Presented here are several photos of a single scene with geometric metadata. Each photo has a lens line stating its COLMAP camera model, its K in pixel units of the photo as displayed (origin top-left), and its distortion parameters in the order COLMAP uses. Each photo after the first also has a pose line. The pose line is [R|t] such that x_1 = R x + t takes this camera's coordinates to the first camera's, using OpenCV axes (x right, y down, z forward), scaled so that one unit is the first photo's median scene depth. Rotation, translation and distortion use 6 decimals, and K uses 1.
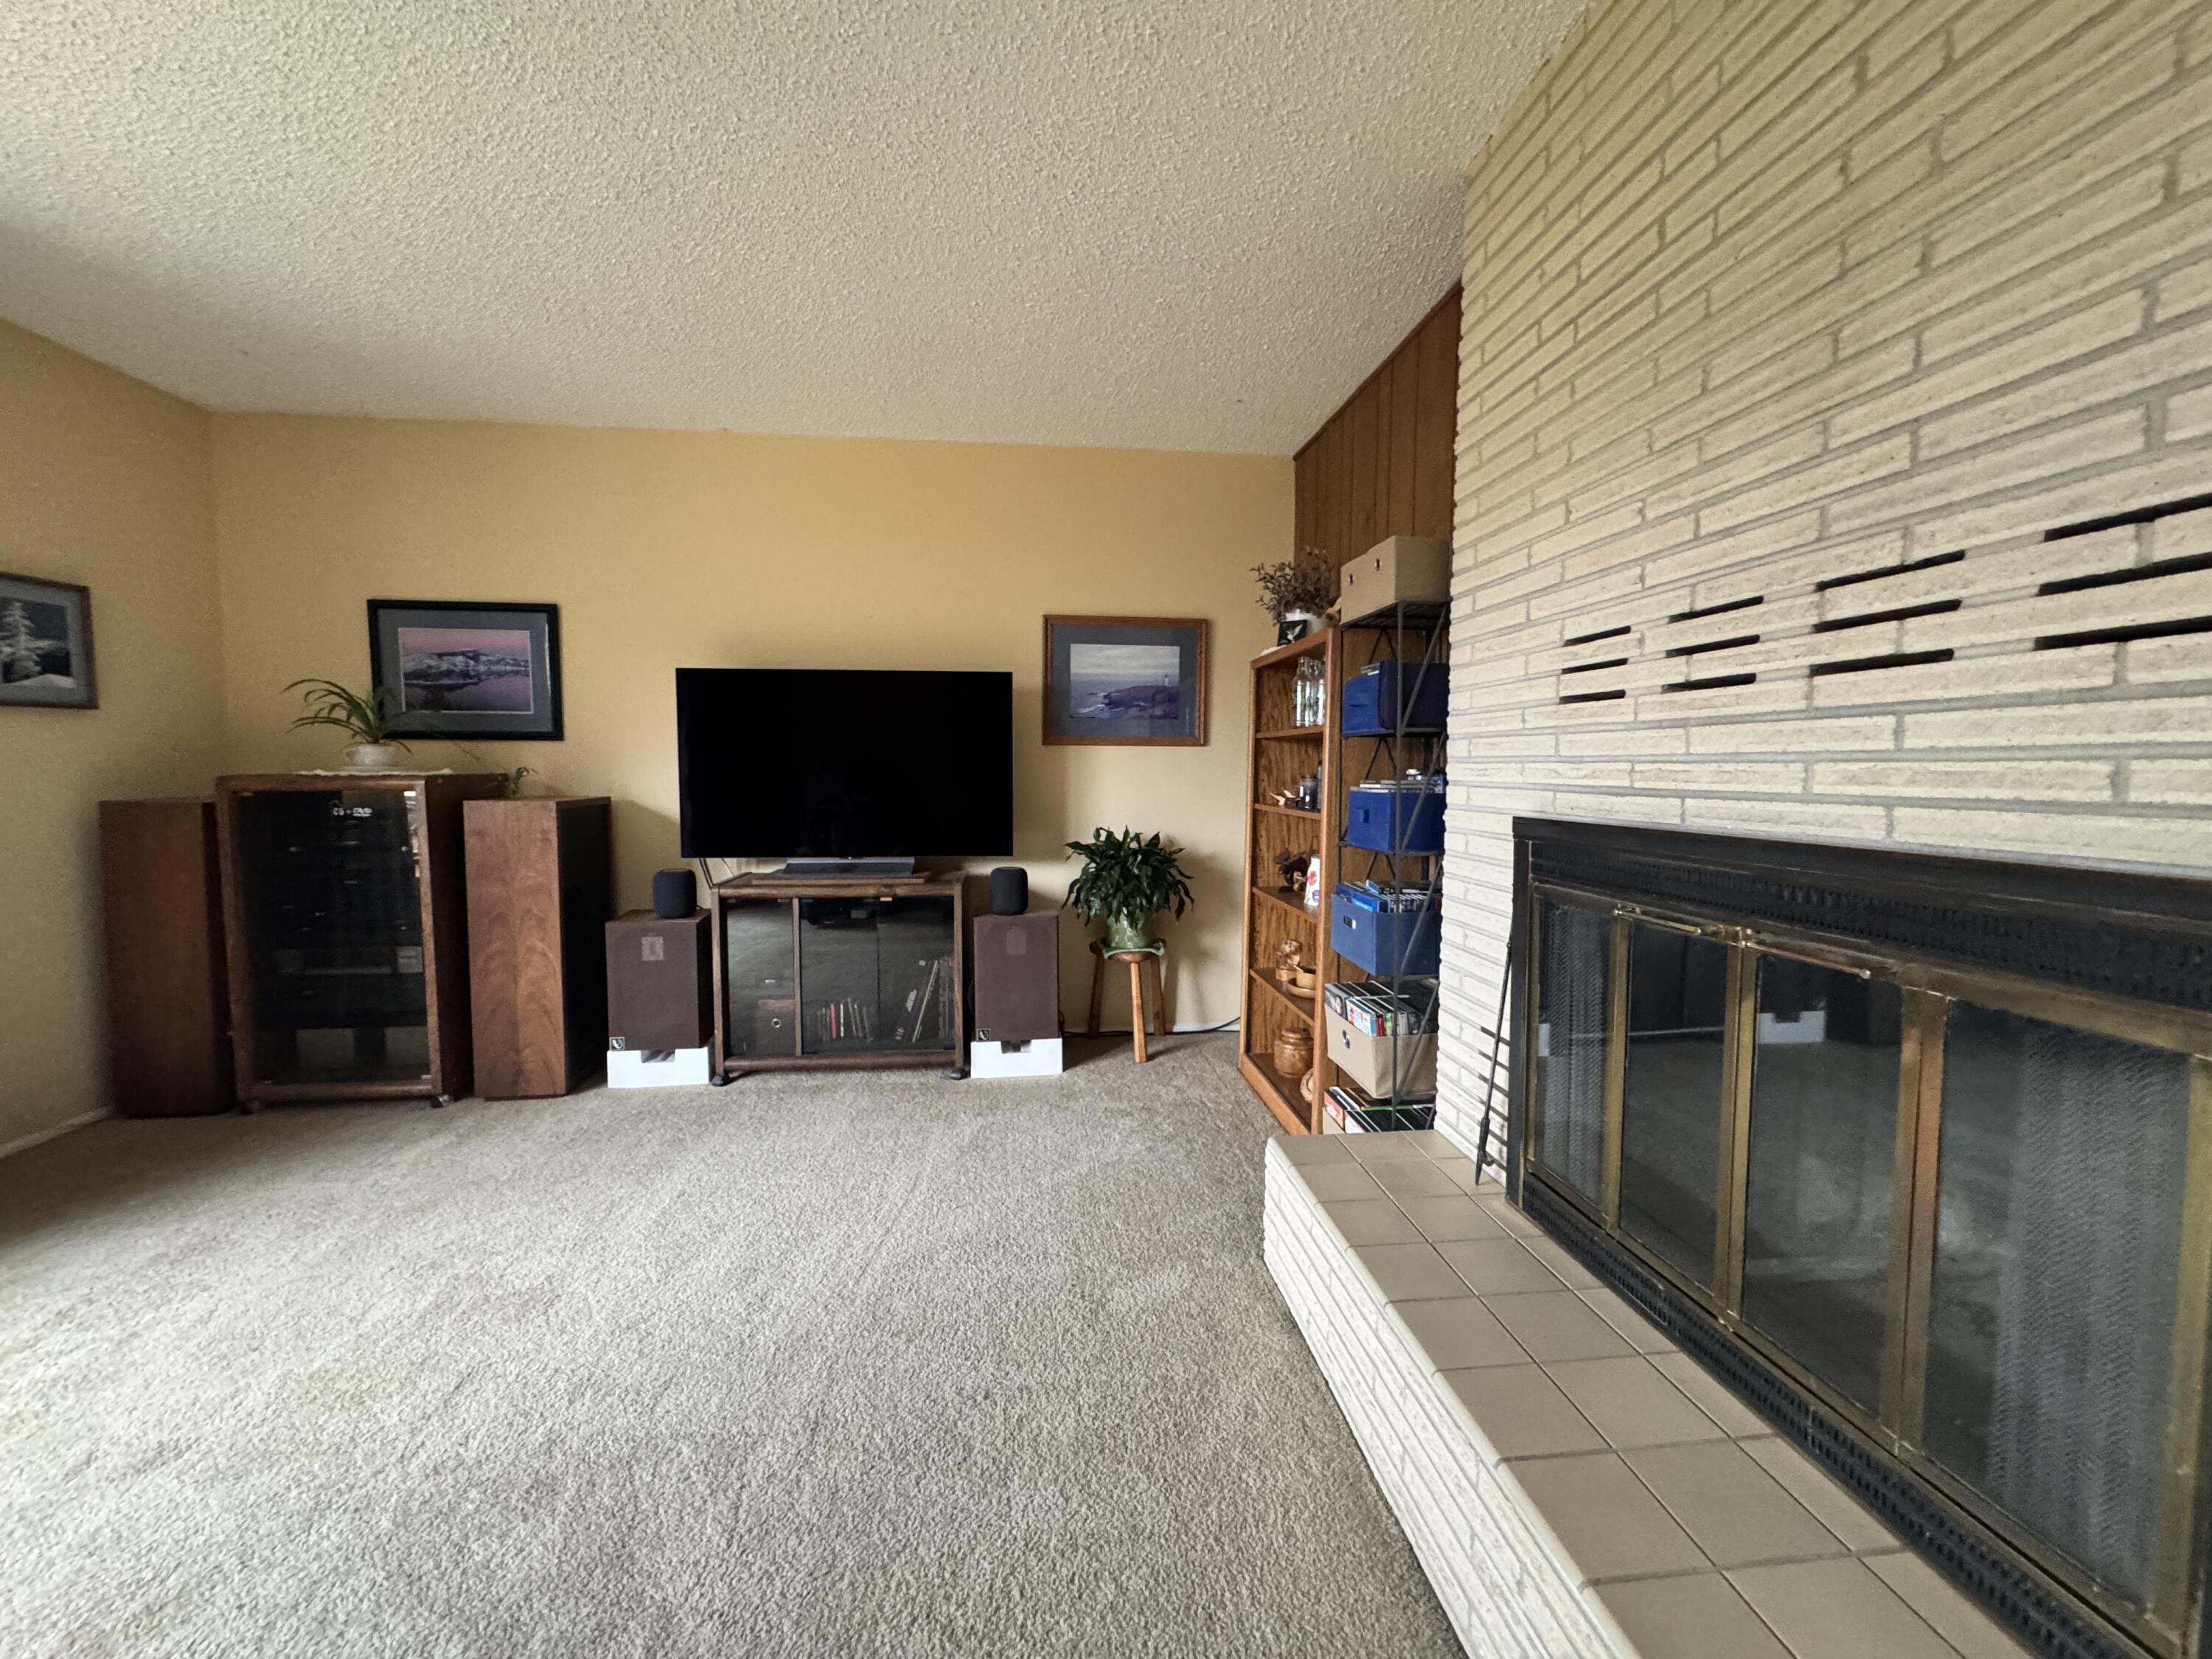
lens RADIAL K [[881.7, 0, 1097.9], [0, 881.7, 826.8], [0, 0, 1]] dist [-0.002669, 0.000428]
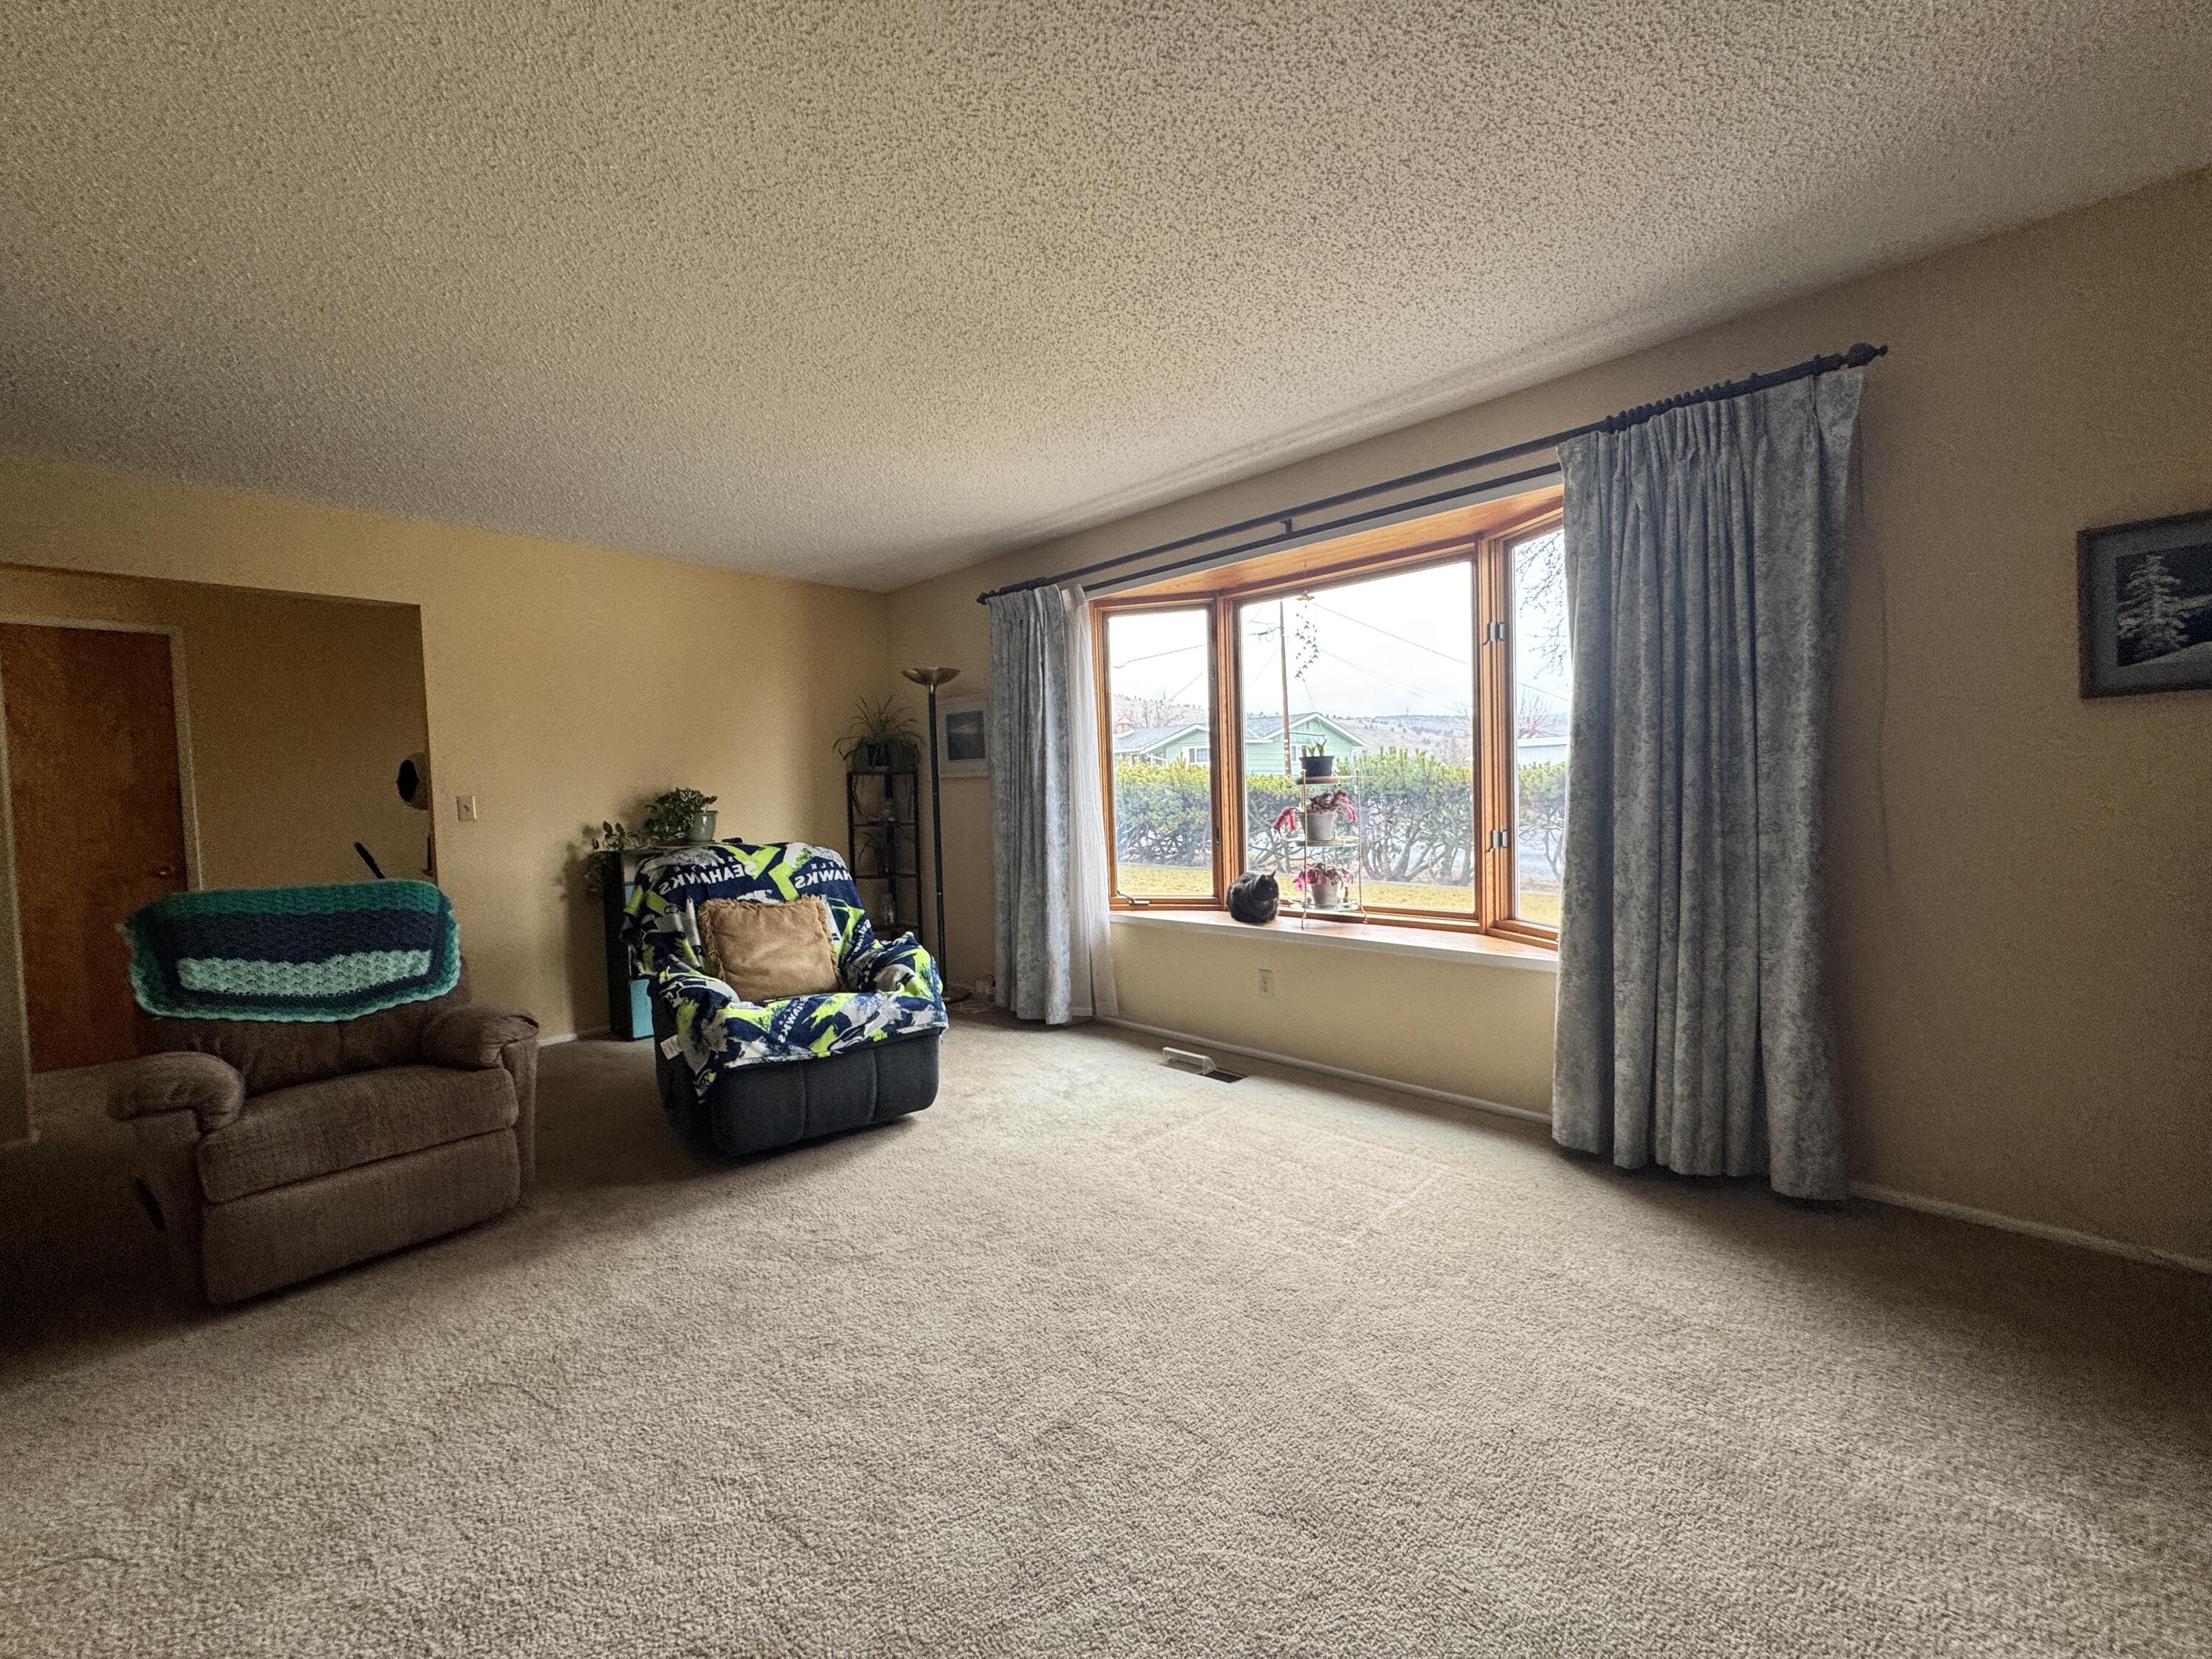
lens RADIAL K [[881.7, 0, 1102.1], [0, 881.7, 827.5], [0, 0, 1]] dist [-0.002669, 0.000428]
pose [[-0.765002, 0.048067, -0.642231, -0.031129], [-0.018617, 0.995144, 0.096656, -0.071184], [0.643758, 0.085899, -0.760392, 0.922429]]
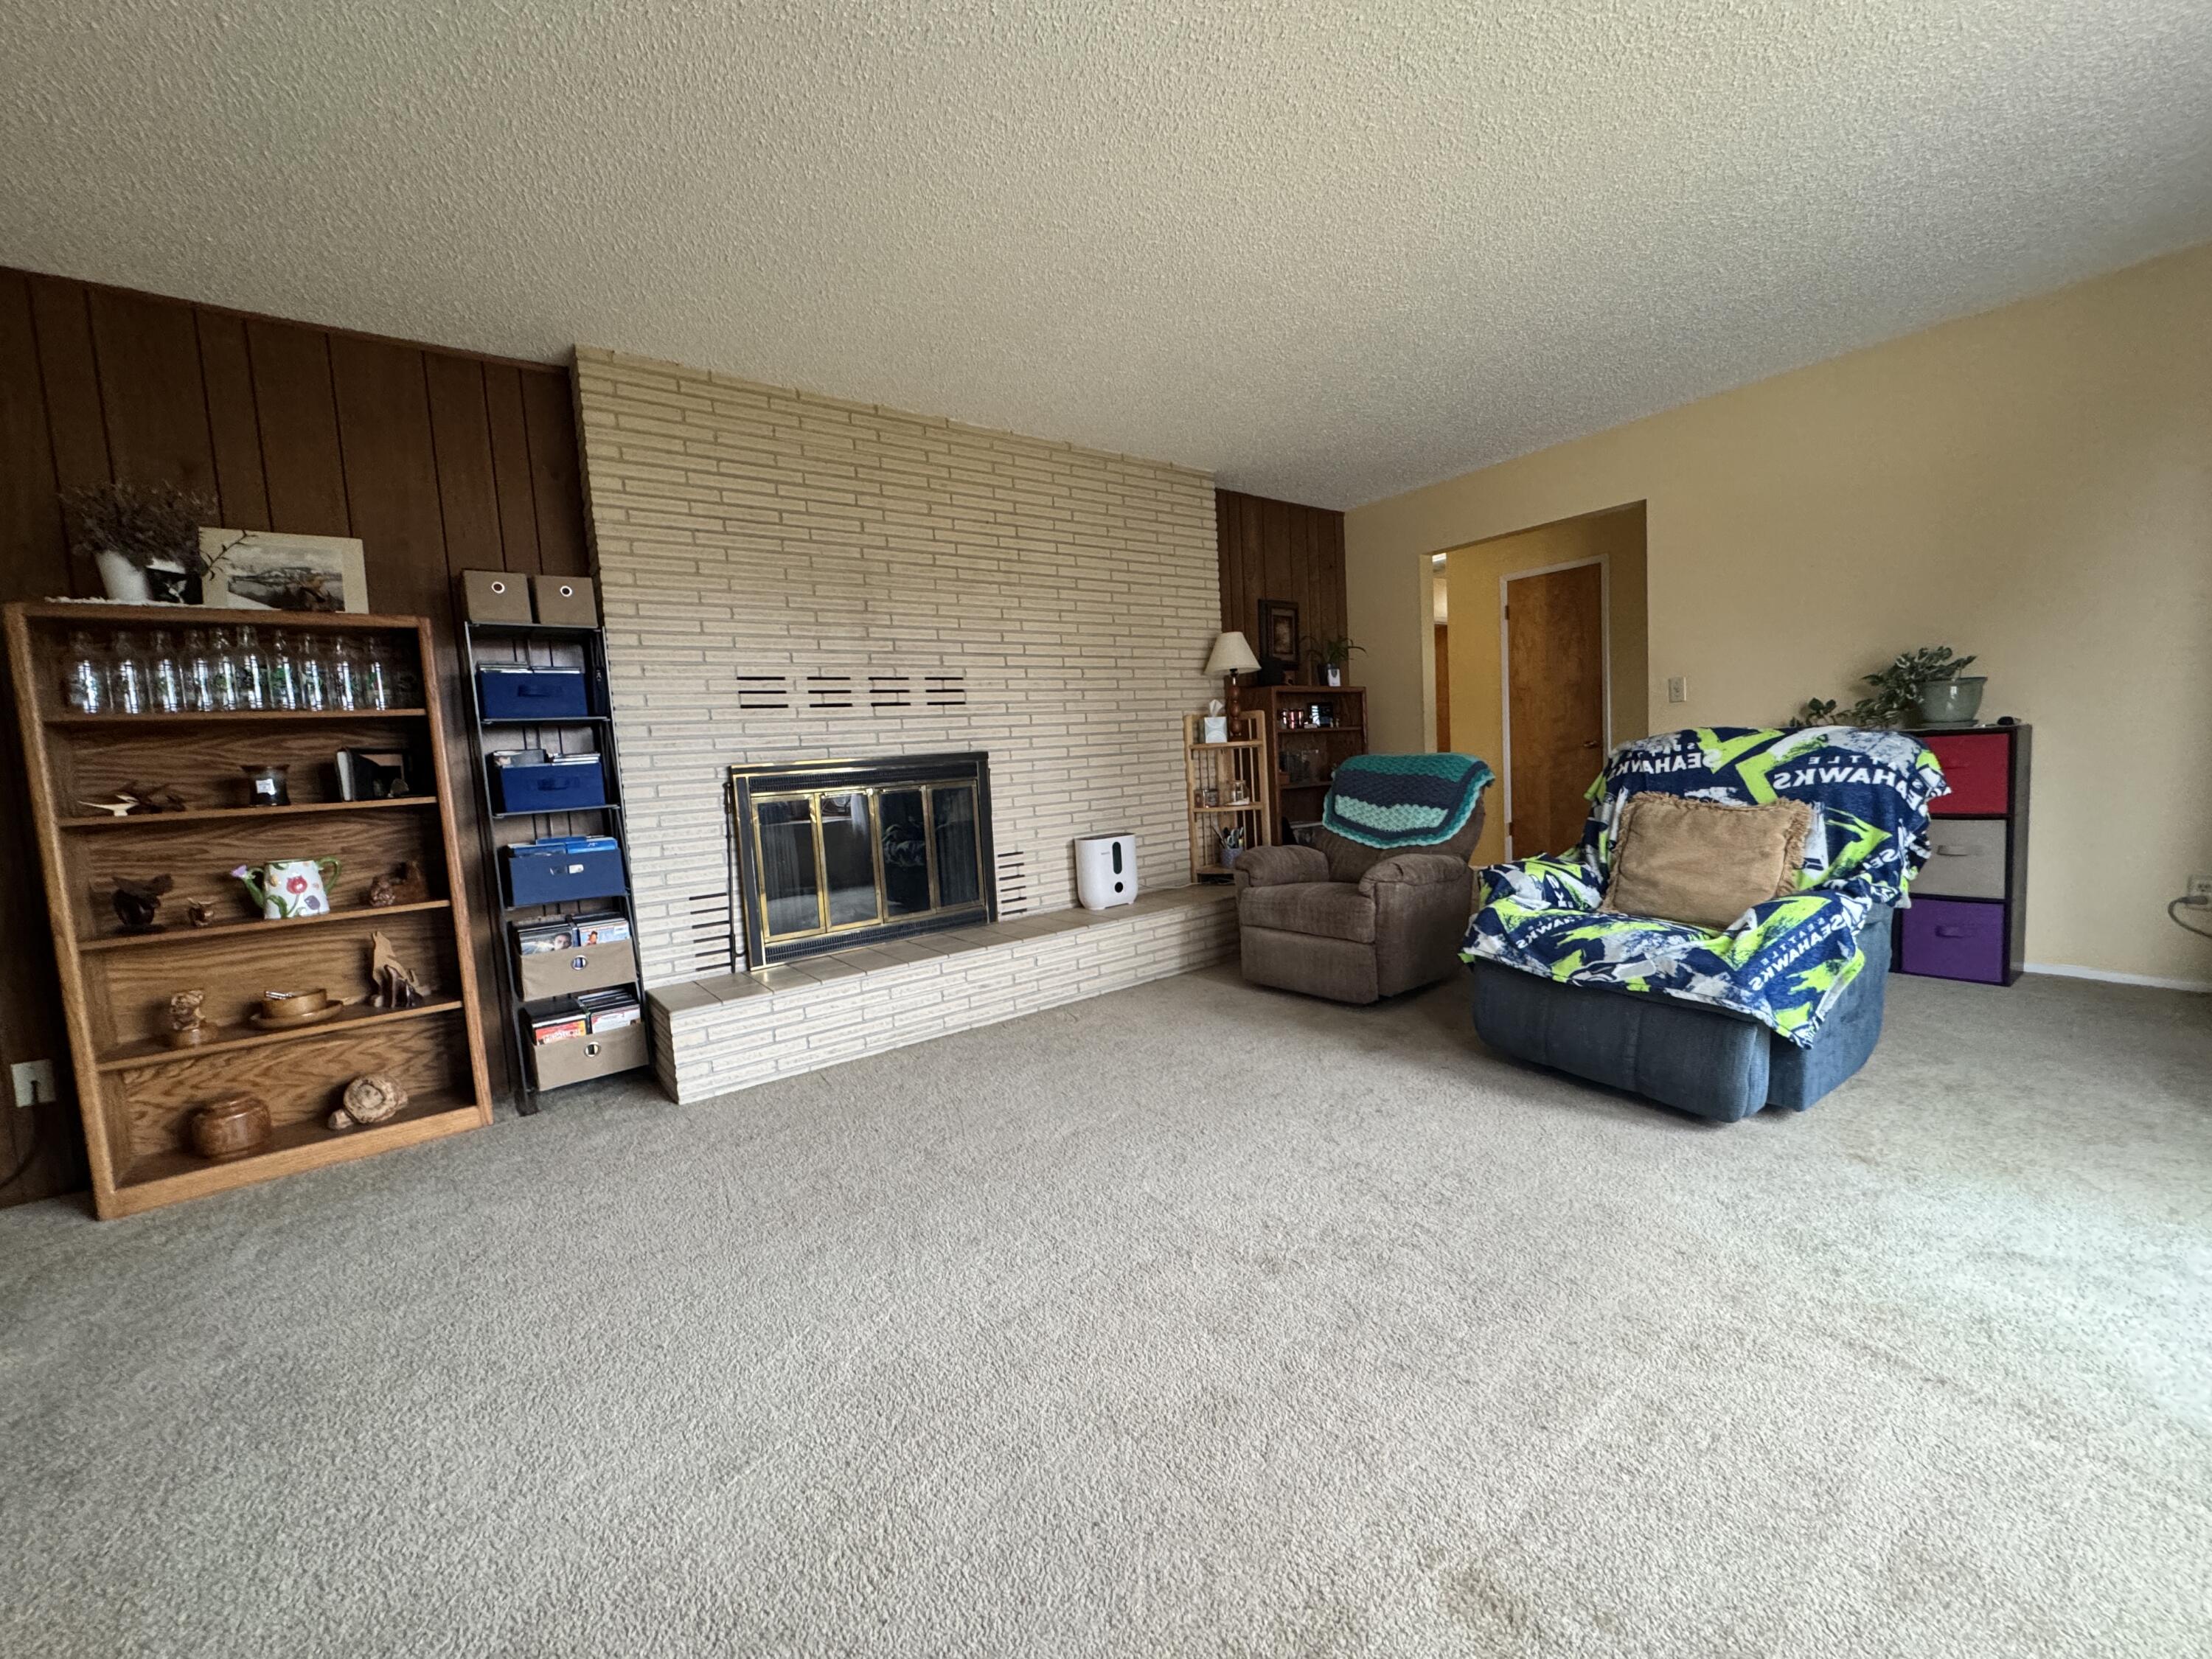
lens RADIAL K [[881.7, 0, 1099.2], [0, 881.7, 827.0], [0, 0, 1]] dist [-0.002669, 0.000428]
pose [[-0.516414, -0.041893, 0.855314, -0.907271], [0.117126, 0.985961, 0.119010, -0.008634], [-0.848291, 0.161638, -0.504257, 0.759871]]
